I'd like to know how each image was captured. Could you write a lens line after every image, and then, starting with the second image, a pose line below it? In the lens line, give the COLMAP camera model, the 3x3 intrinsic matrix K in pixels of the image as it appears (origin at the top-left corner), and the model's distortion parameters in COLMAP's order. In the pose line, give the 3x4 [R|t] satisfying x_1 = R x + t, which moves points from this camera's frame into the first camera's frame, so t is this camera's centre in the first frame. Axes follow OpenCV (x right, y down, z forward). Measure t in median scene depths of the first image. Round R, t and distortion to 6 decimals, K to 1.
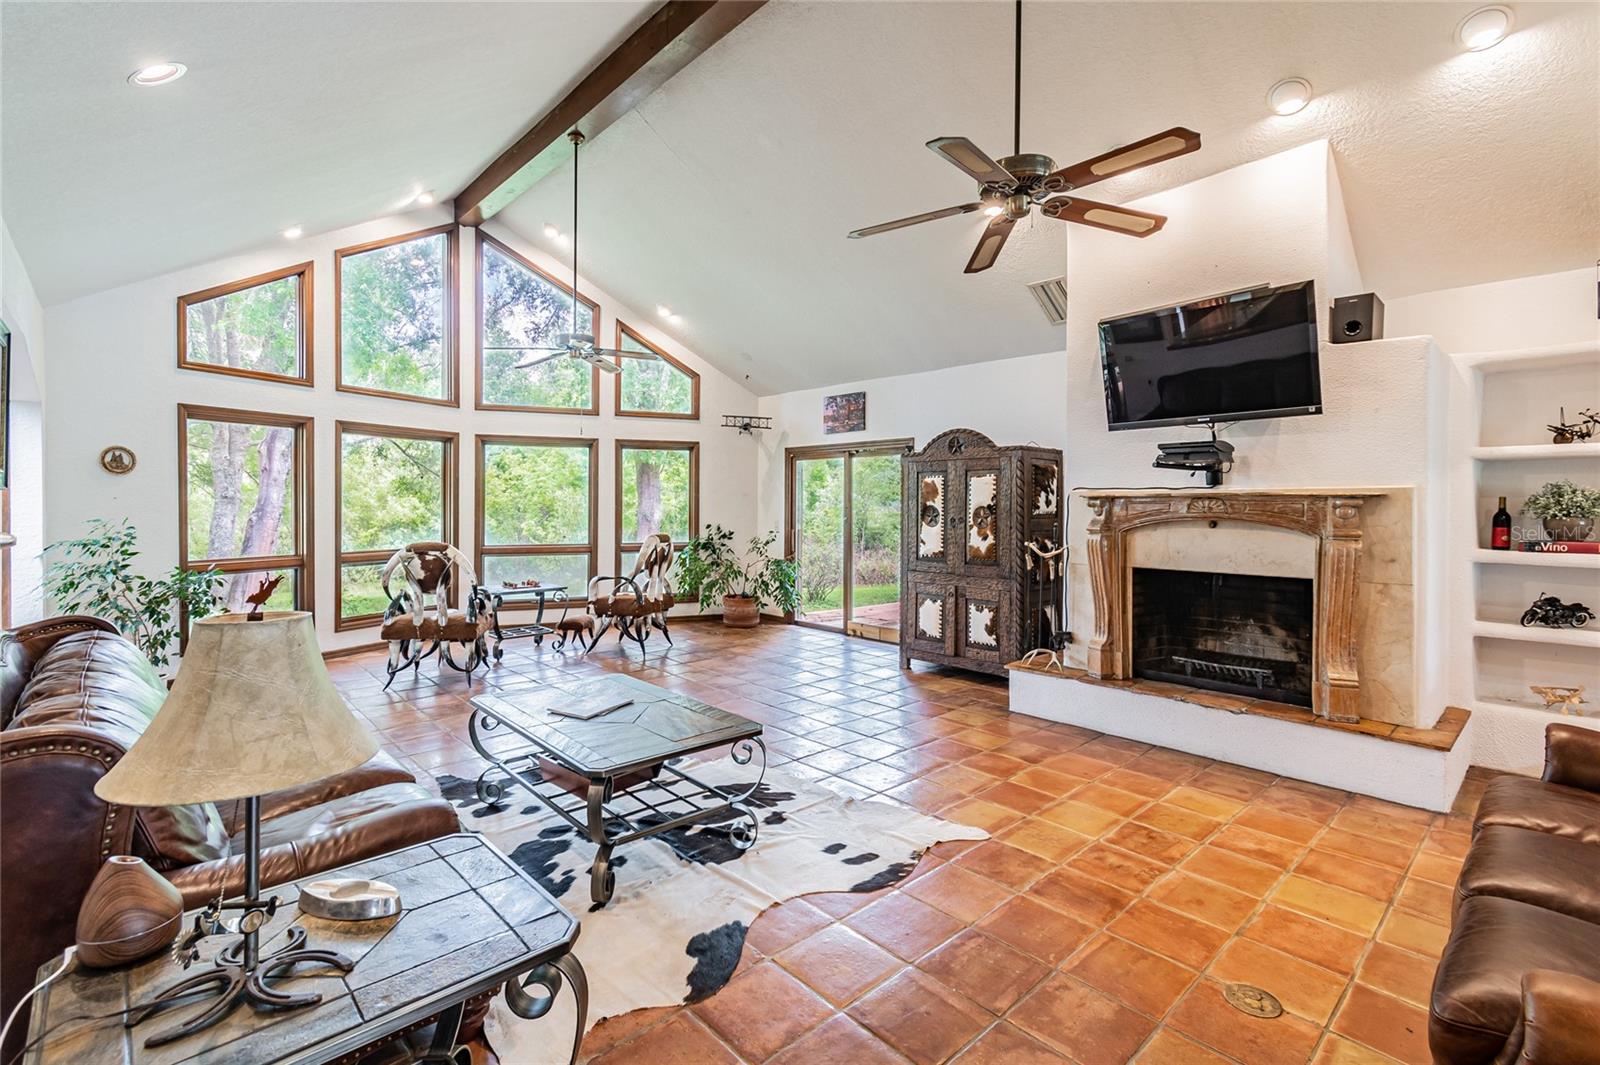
lens RADIAL K [[725.3, 0, 787.7], [0, 725.3, 505.7], [0, 0, 1]] dist [0.004816, -0.000385]
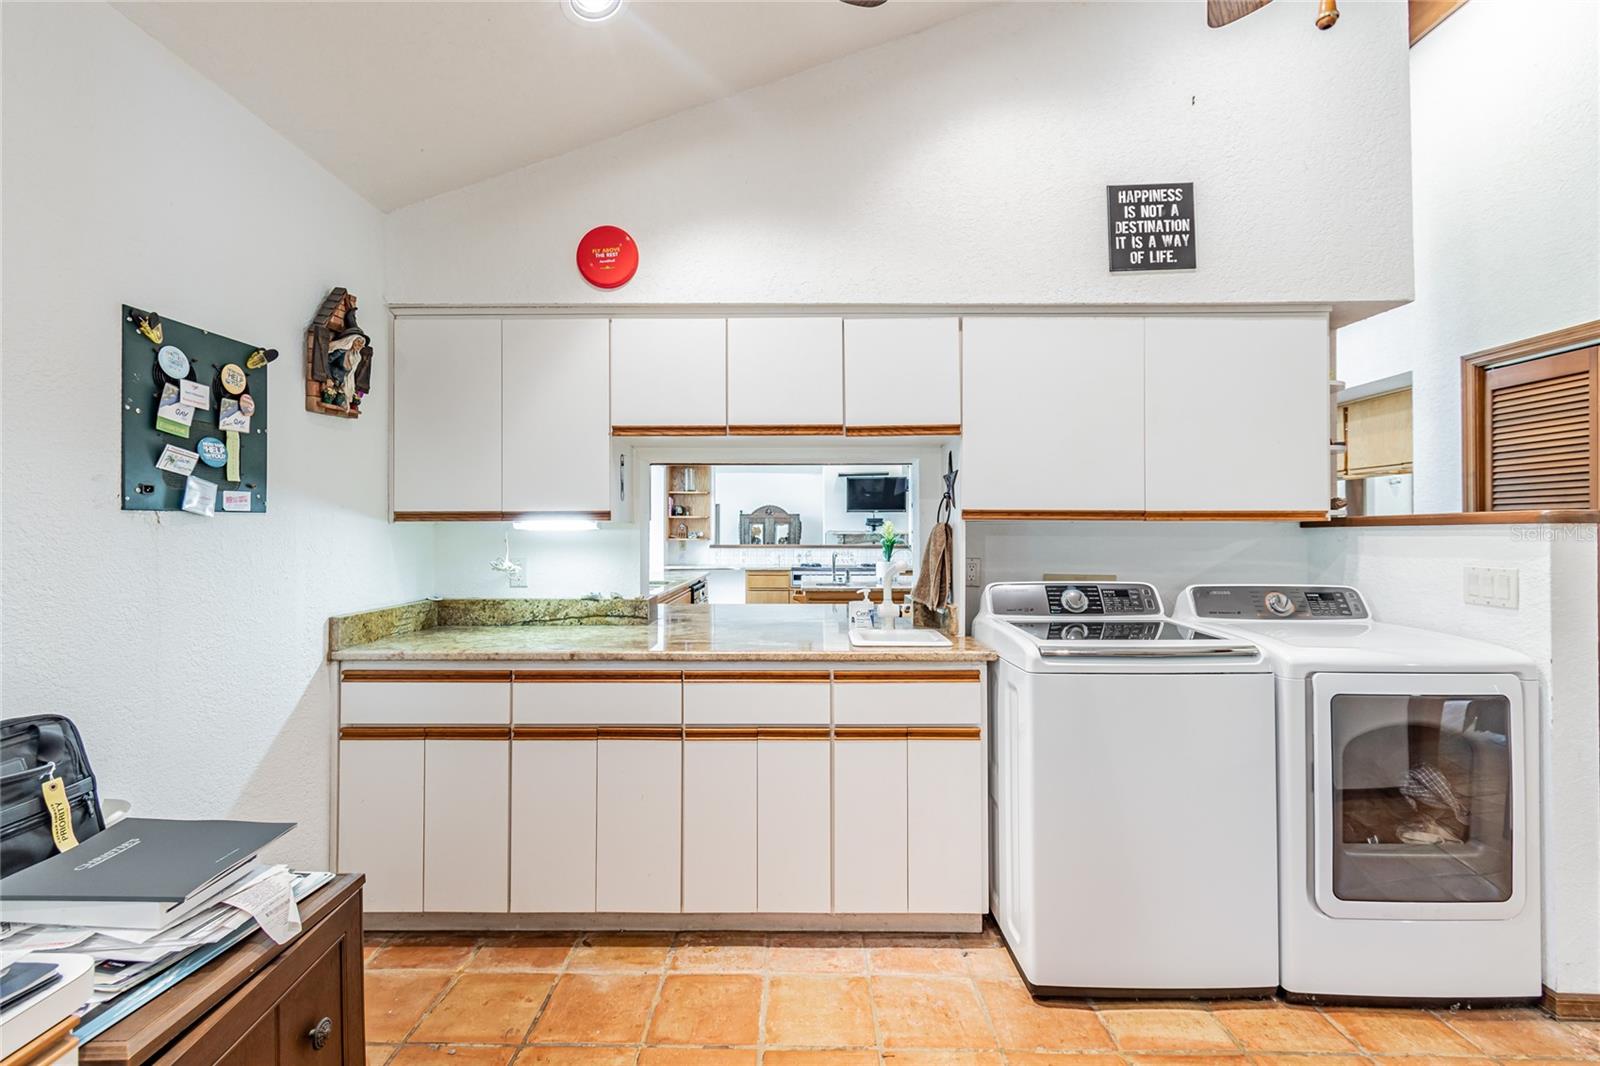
lens RADIAL K [[725.3, 0, 796.7], [0, 725.3, 529.1], [0, 0, 1]] dist [0.004816, -0.000385]
pose [[0.679952, -0.006676, 0.733226, -1.482742], [0.005465, 0.999977, 0.004037, -0.037381], [-0.733236, 0.001262, 0.679973, -0.692334]]
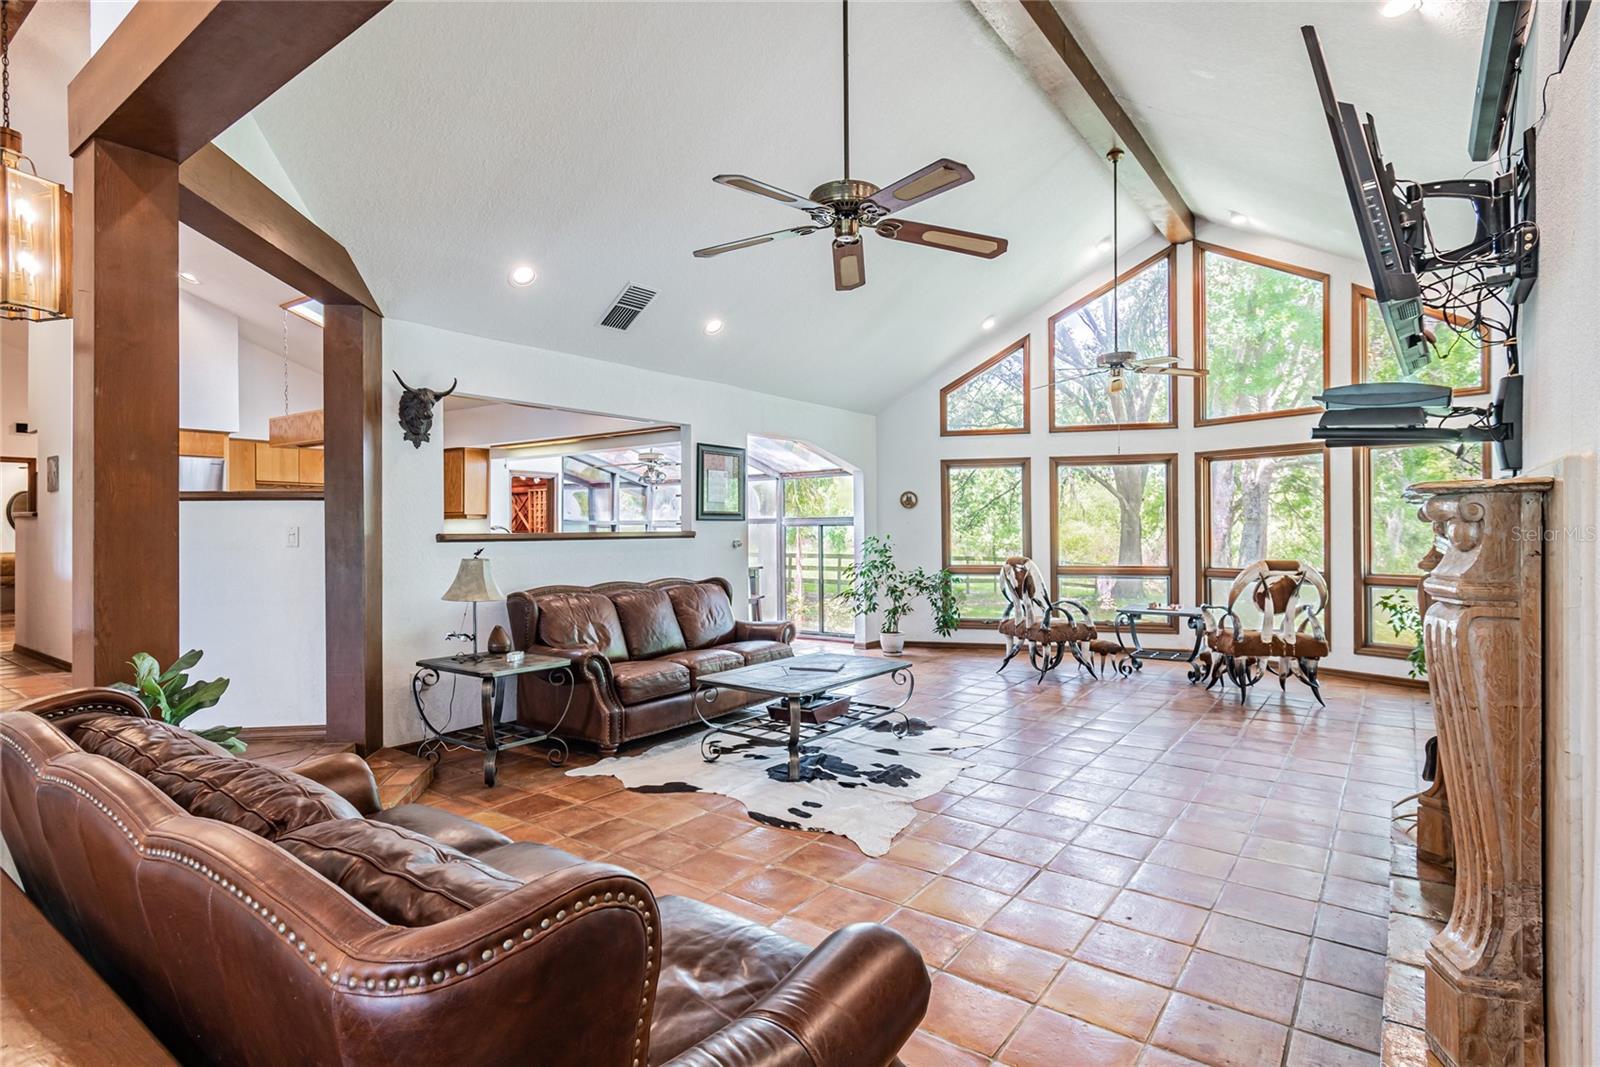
lens RADIAL K [[813.9, 0, 802.2], [0, 813.9, 526.9], [0, 0, 1]] dist [-0.002645, -0.000099]
pose [[0.193802, -0.005468, -0.981025, 0.735494], [0.005475, 0.999975, -0.004493, 0.004409], [0.981025, -0.004500, 0.193827, 0.374309]]
